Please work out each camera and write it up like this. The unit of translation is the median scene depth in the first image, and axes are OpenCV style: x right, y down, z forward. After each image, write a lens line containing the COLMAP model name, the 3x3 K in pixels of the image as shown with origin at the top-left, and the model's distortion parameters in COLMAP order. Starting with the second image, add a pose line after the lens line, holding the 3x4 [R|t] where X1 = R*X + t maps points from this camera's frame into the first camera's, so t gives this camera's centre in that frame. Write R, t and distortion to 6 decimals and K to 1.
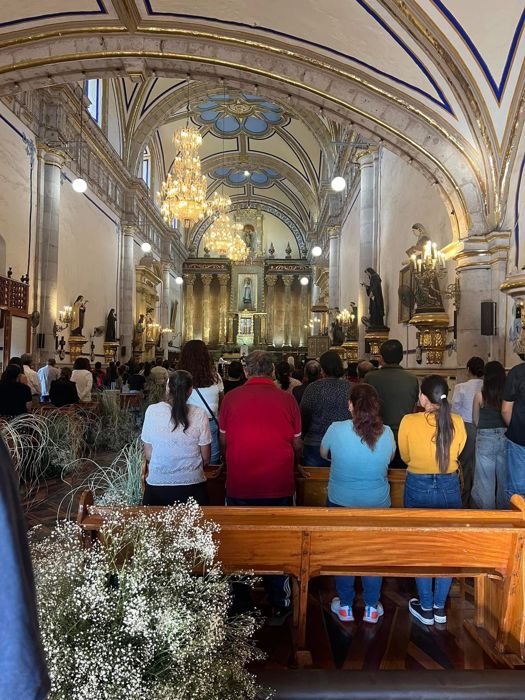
lens RADIAL K [[510.4, 0, 265.4], [0, 510.4, 348.4], [0, 0, 1]] dist [0.056067, -0.053538]
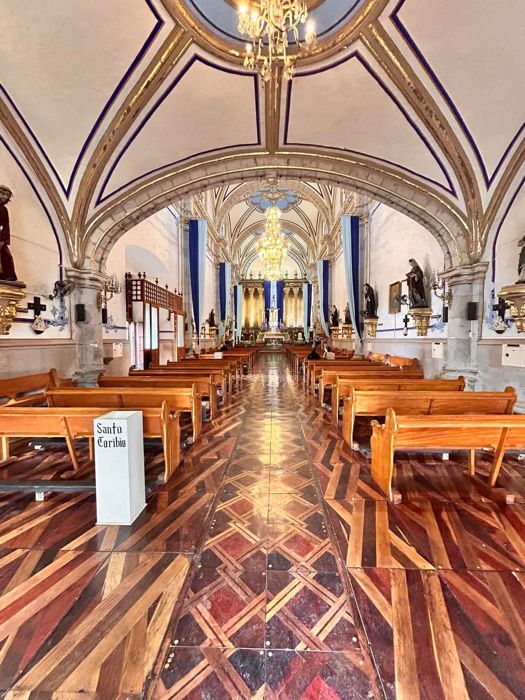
lens RADIAL K [[275.2, 0, 262.5], [0, 275.2, 350.0], [0, 0, 1]] dist [-0.001784, -0.000101]
pose [[0.999534, -0.018133, -0.024555, -0.277131], [0.020011, 0.996711, 0.078524, -0.011086], [0.023050, -0.078979, 0.996610, -0.007180]]
